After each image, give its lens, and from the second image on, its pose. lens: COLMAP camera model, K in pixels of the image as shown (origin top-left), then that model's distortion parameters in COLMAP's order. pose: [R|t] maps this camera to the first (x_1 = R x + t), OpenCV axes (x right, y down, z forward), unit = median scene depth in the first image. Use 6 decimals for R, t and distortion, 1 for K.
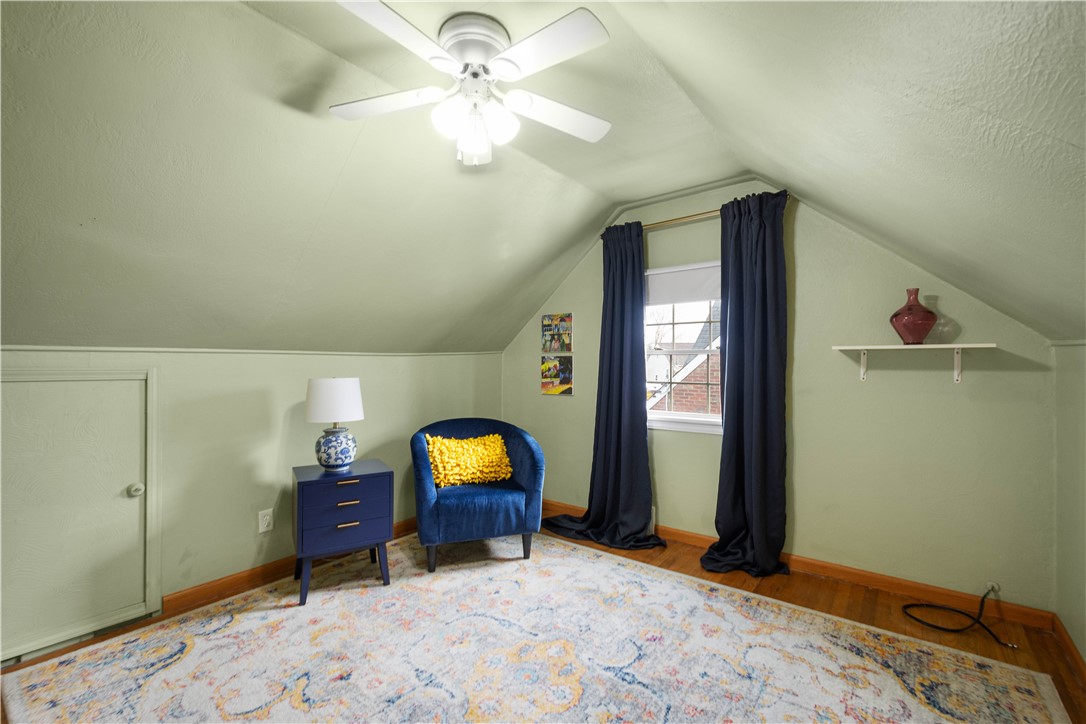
lens RADIAL K [[480.3, 0, 543.8], [0, 480.3, 358.5], [0, 0, 1]] dist [0.003998, 0.000572]
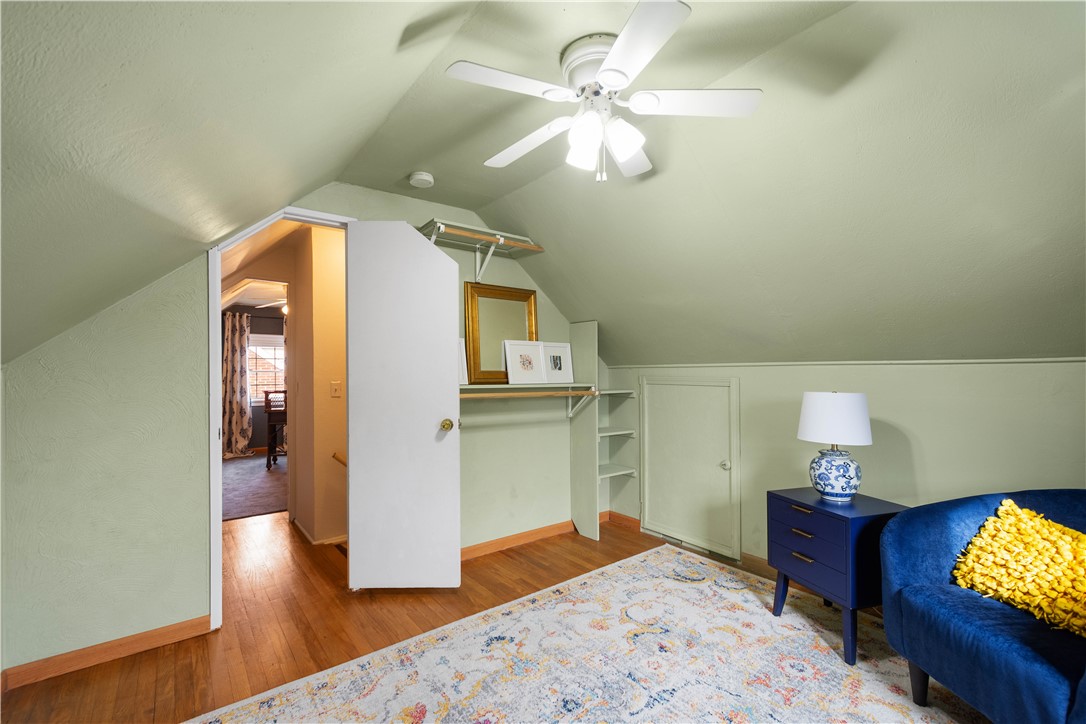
lens RADIAL K [[480.3, 0, 547.4], [0, 480.3, 367.1], [0, 0, 1]] dist [0.003998, 0.000572]
pose [[-0.258094, -0.009110, -0.966077, 0.677767], [0.010598, 0.999869, -0.012260, 0.000014], [0.966062, -0.013402, -0.257963, 0.909358]]
